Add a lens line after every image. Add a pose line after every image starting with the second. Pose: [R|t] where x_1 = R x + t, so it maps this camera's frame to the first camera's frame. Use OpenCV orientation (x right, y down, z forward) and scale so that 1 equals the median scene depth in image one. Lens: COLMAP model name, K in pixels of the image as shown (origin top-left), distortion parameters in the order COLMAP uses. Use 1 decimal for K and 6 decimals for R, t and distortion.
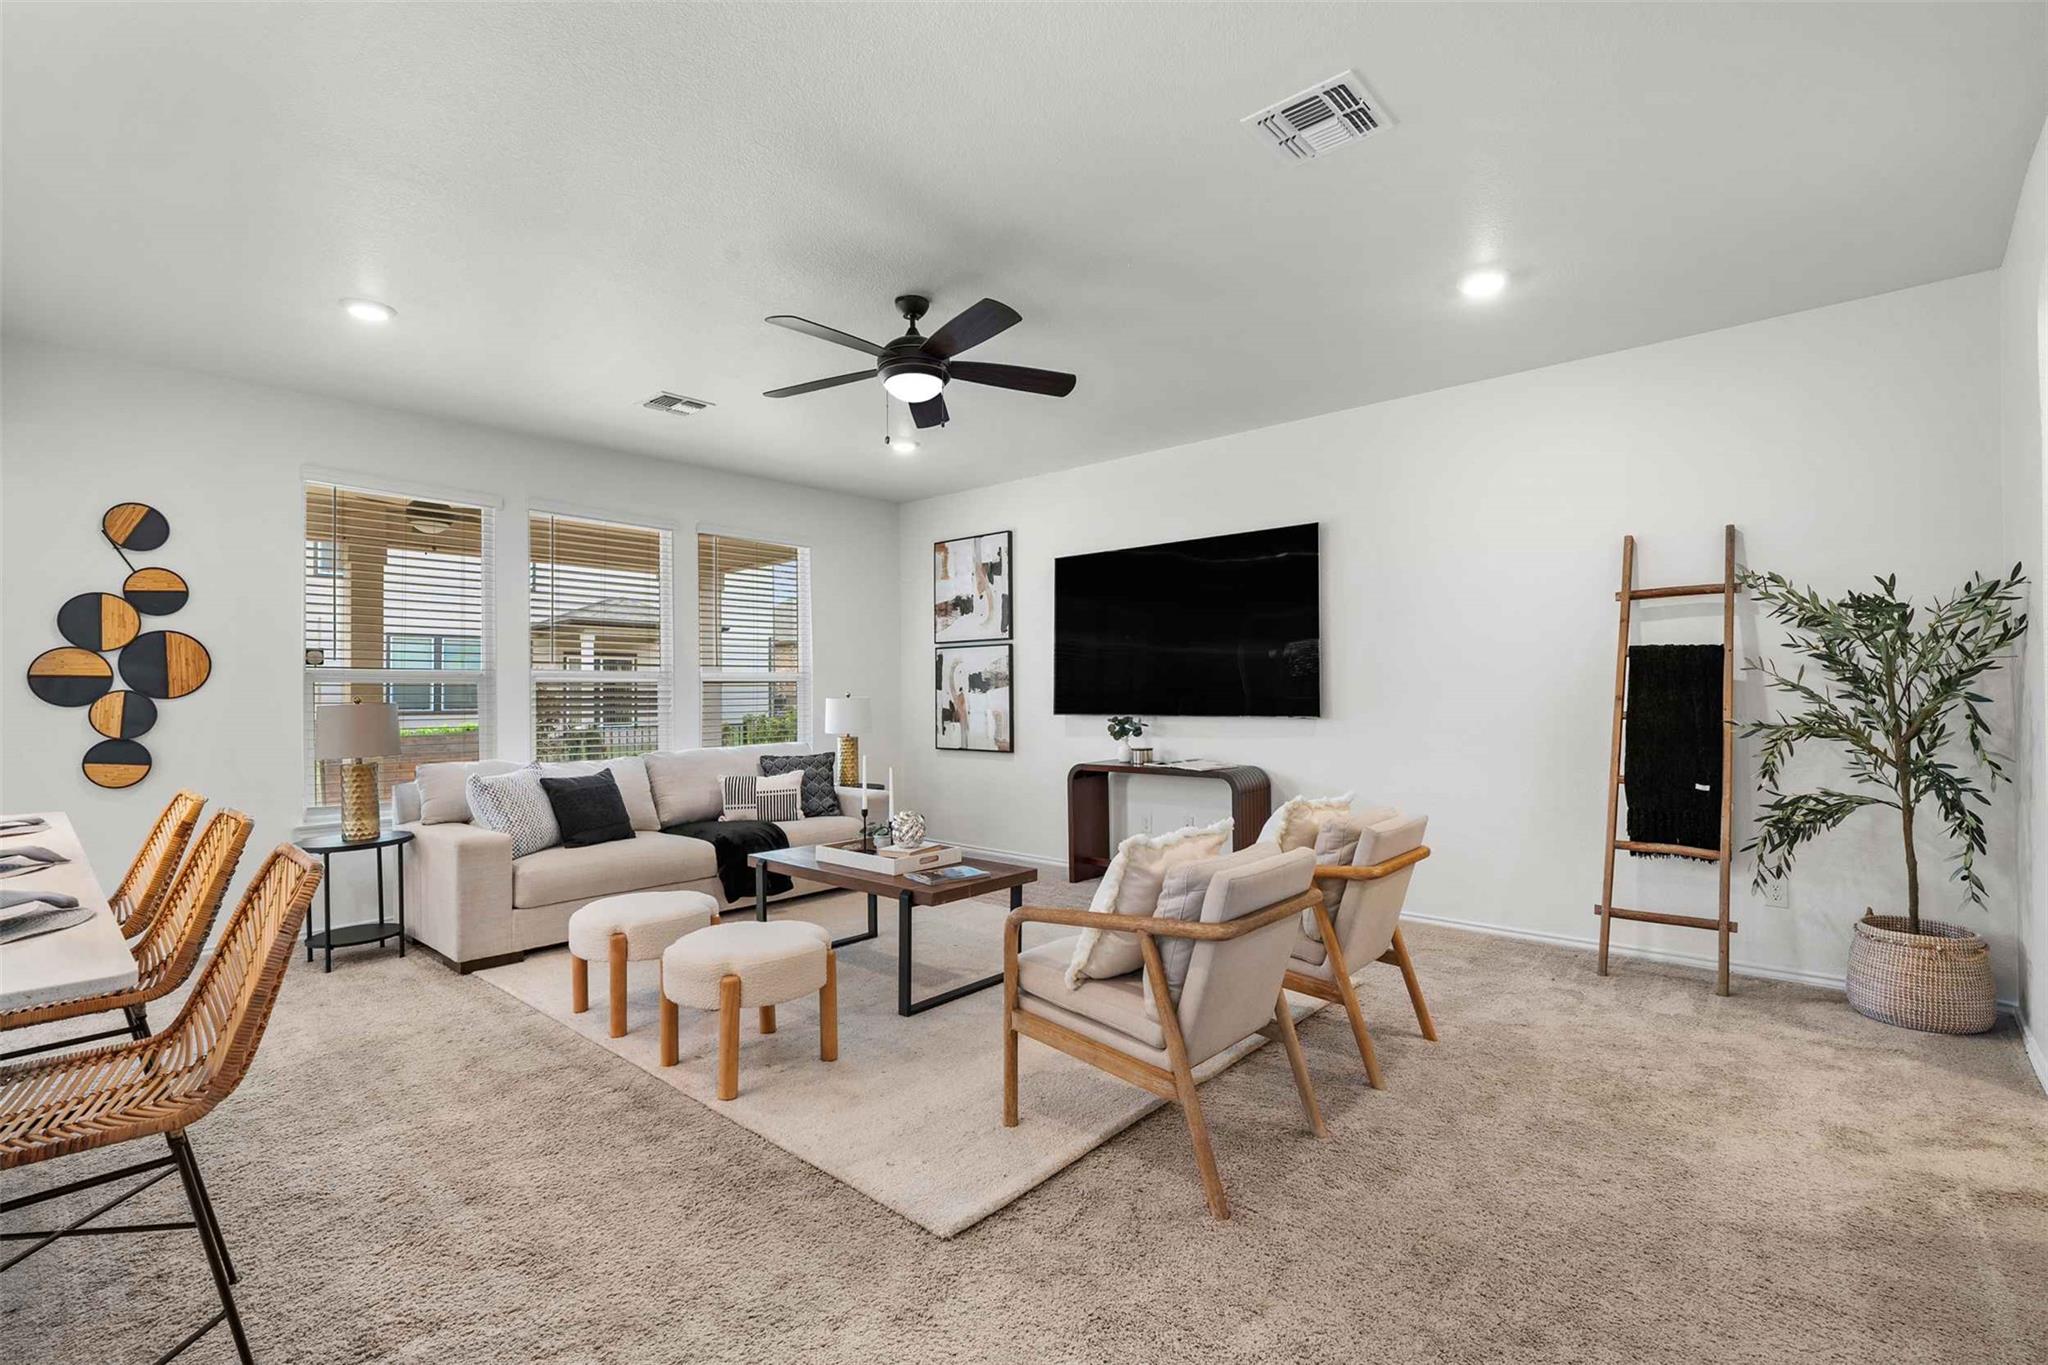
lens RADIAL K [[918.3, 0, 1017.0], [0, 918.3, 683.6], [0, 0, 1]] dist [-0.005715, 0.002282]
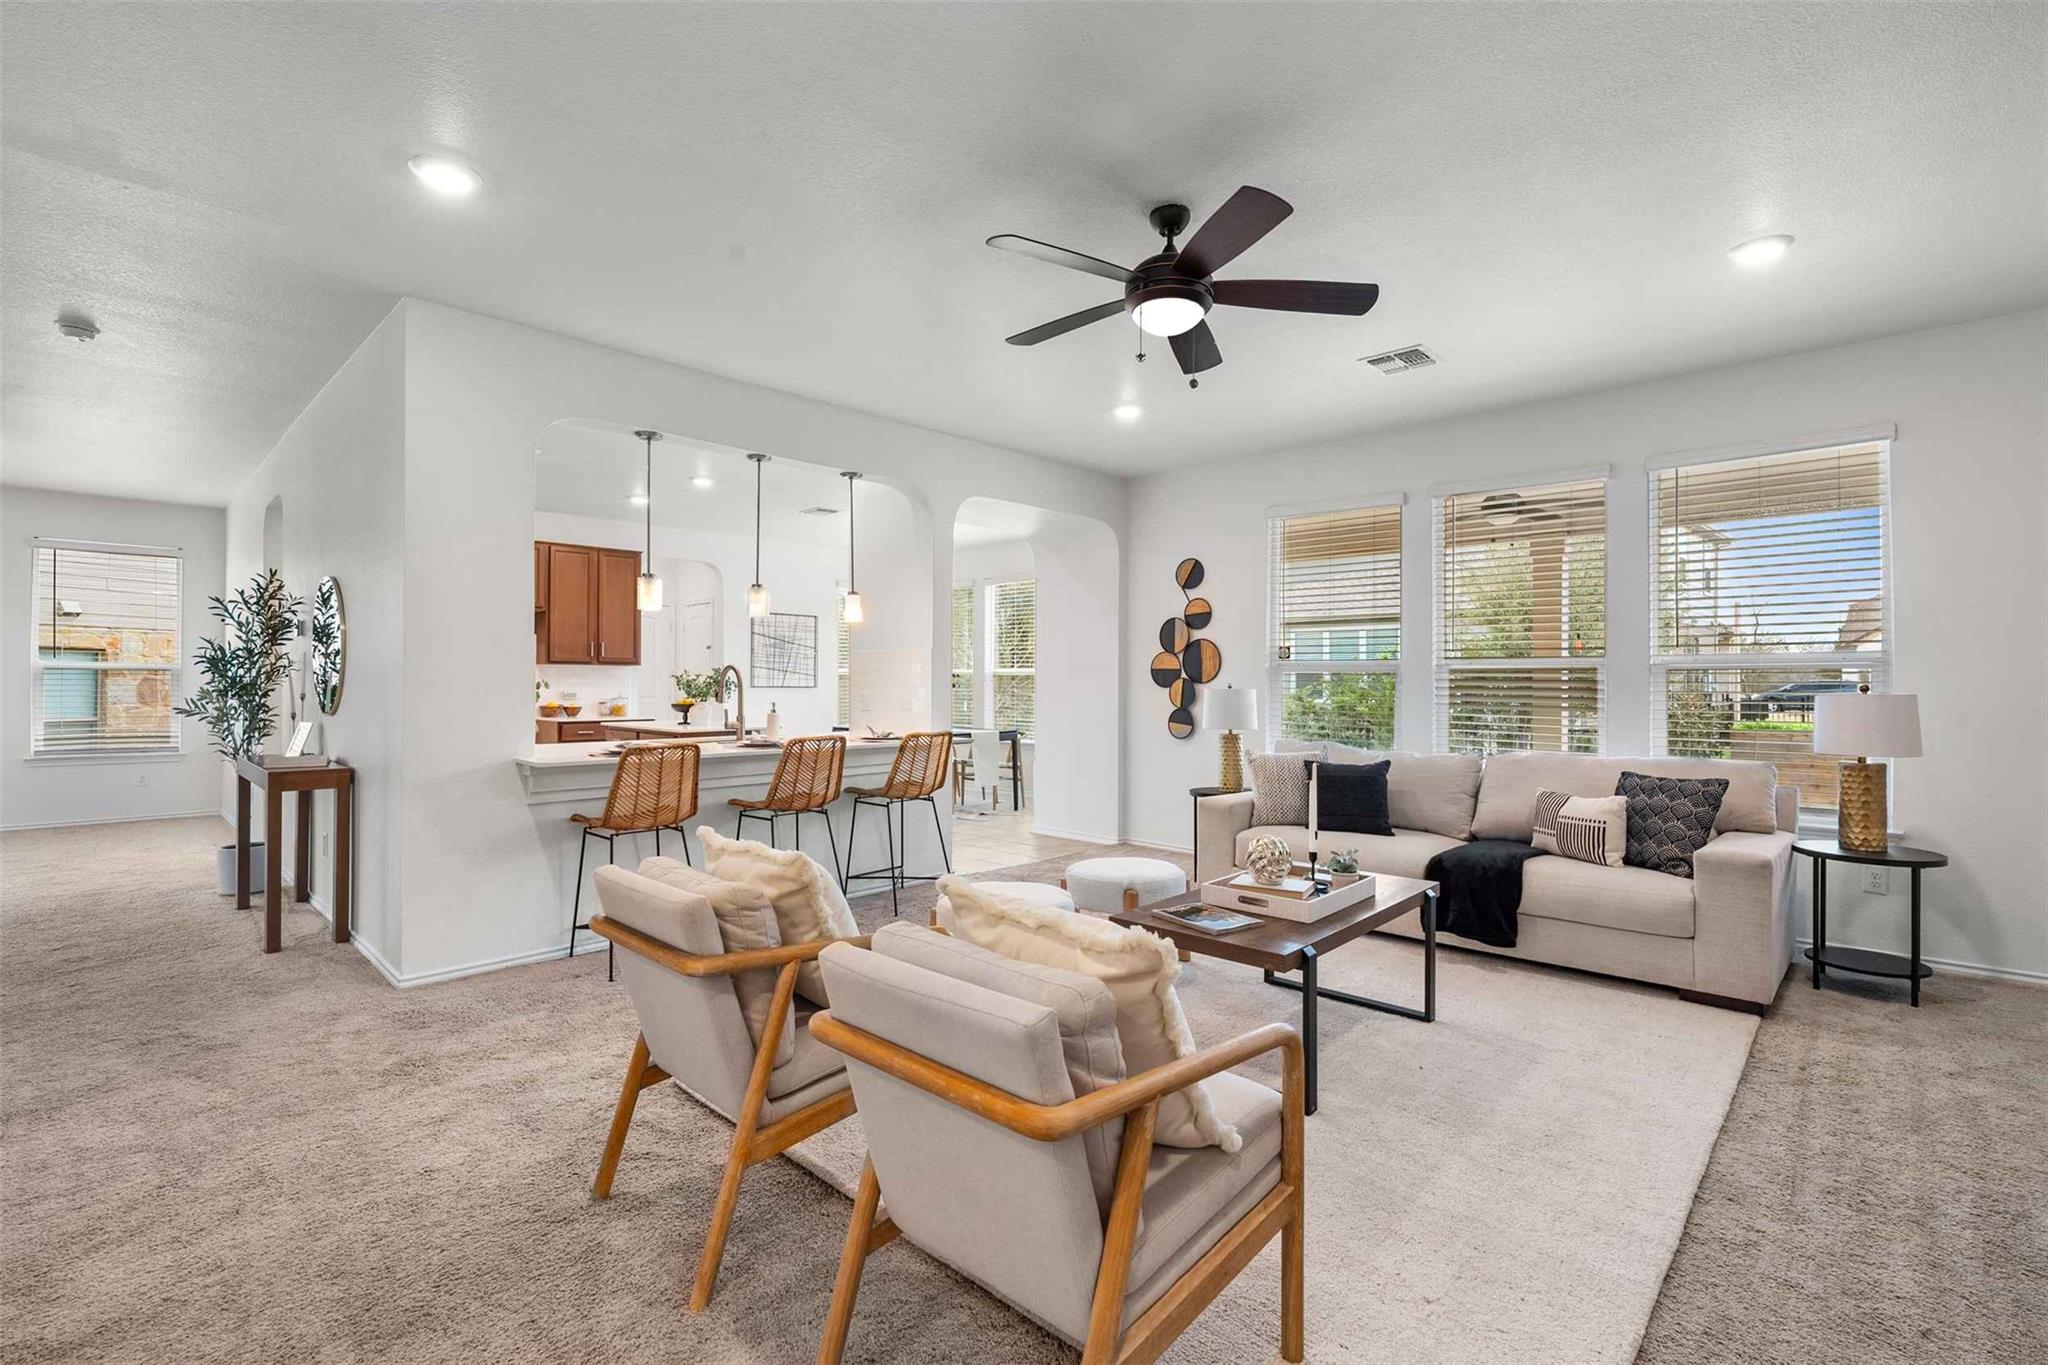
lens RADIAL K [[918.3, 0, 1017.0], [0, 918.3, 677.8], [0, 0, 1]] dist [-0.005715, 0.002282]
pose [[-0.041931, -0.000765, -0.999120, 0.616425], [0.004807, 0.999988, -0.000968, 0.006948], [0.999109, -0.004844, -0.041927, 0.766089]]
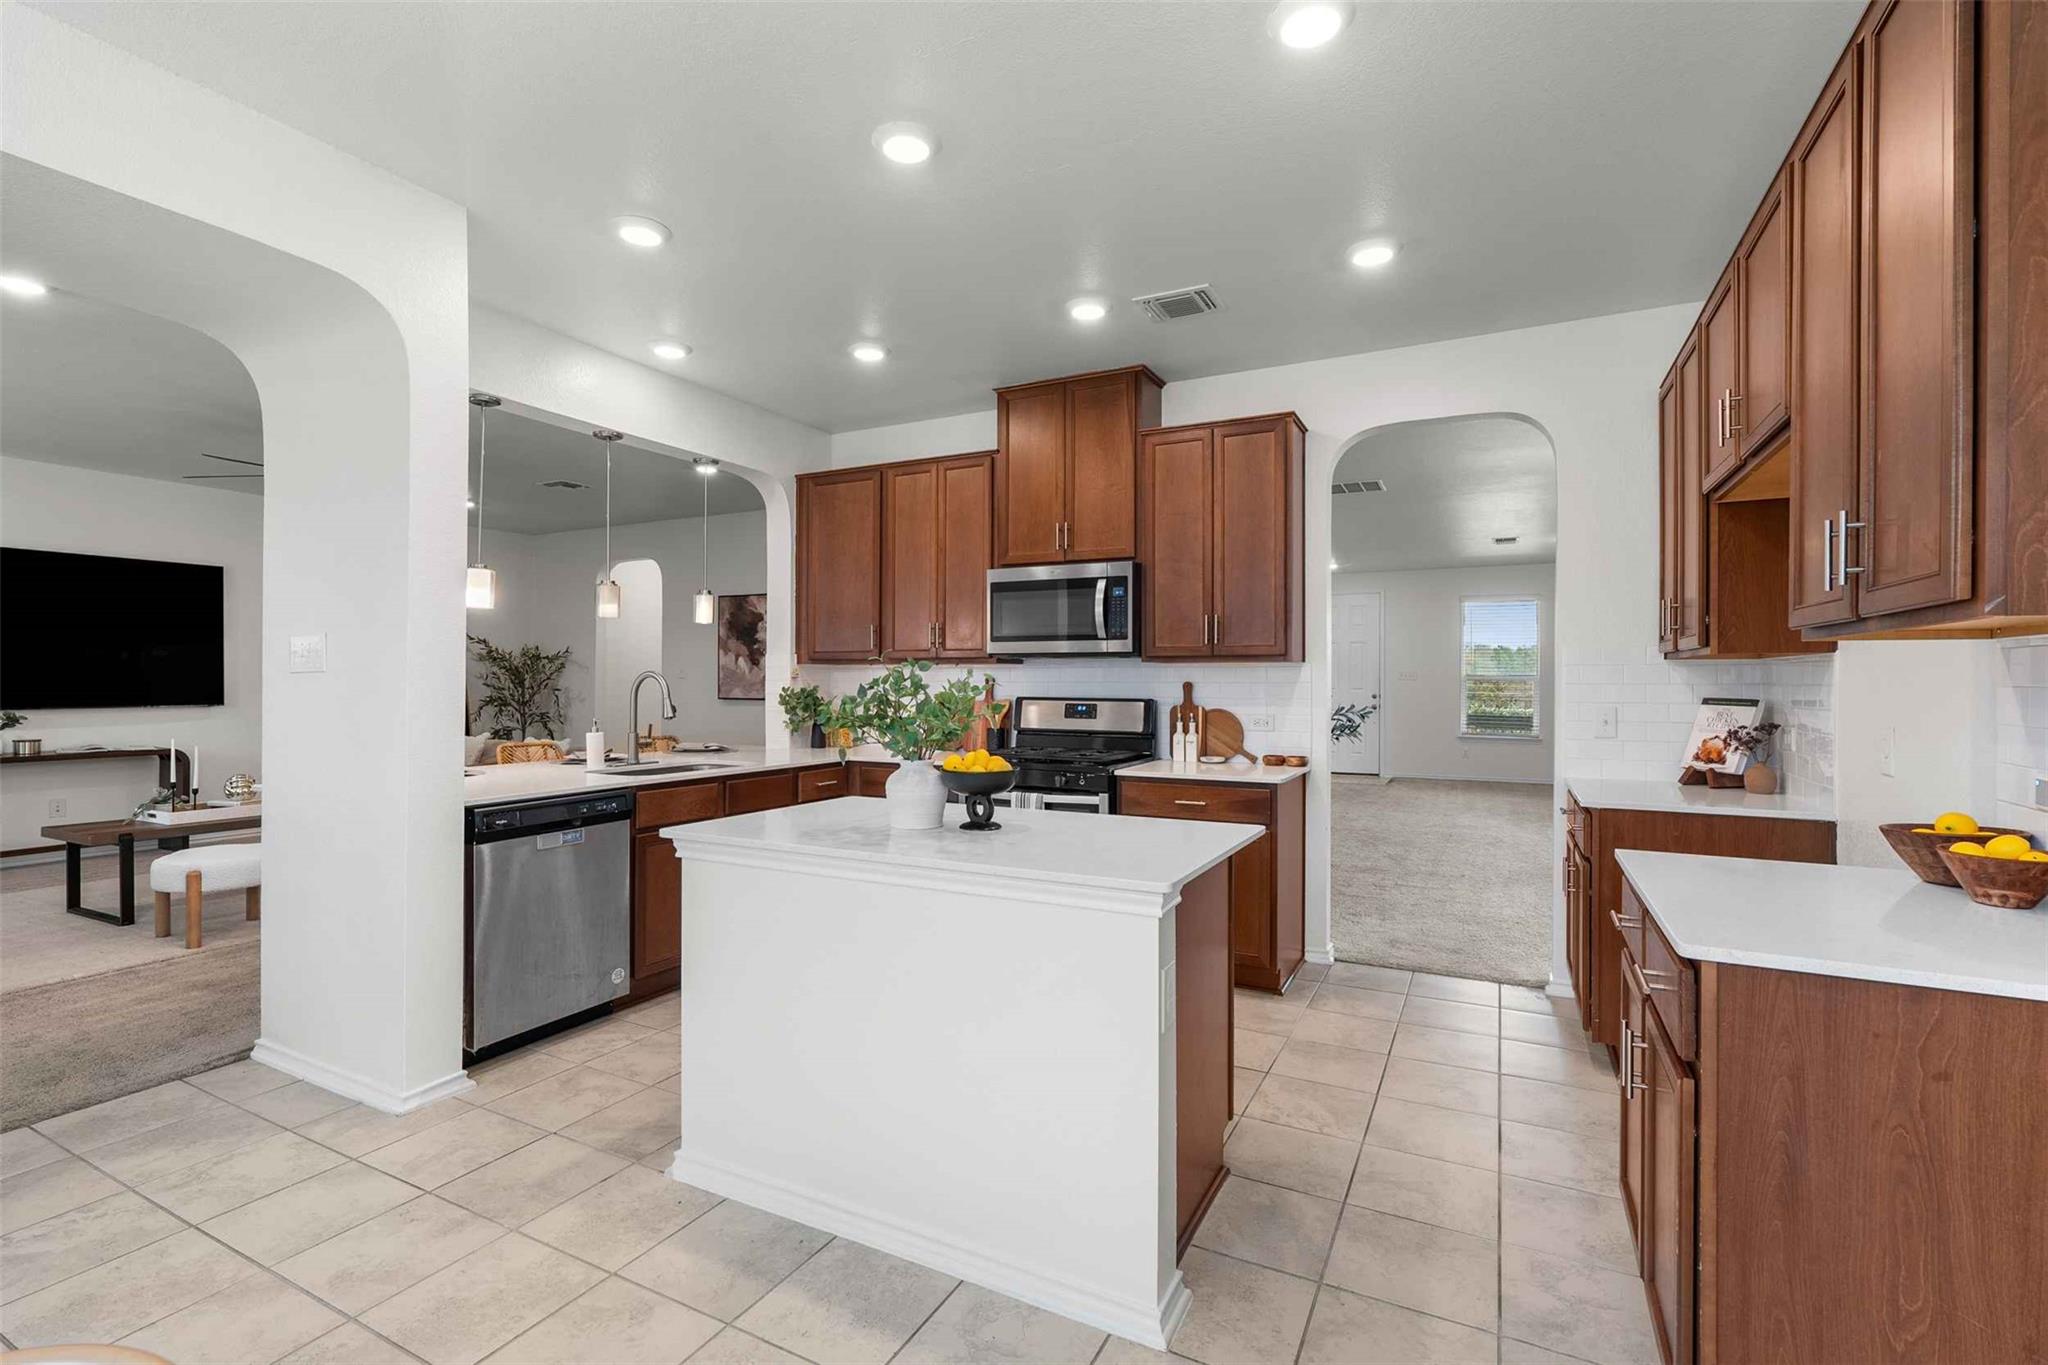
lens RADIAL K [[918.3, 0, 1027.5], [0, 918.3, 674.6], [0, 0, 1]] dist [-0.005715, 0.002282]
pose [[-0.246271, 0.010906, 0.969140, -1.622733], [-0.008345, 0.999876, -0.013373, -0.000995], [-0.969165, -0.011381, -0.246150, 0.195378]]
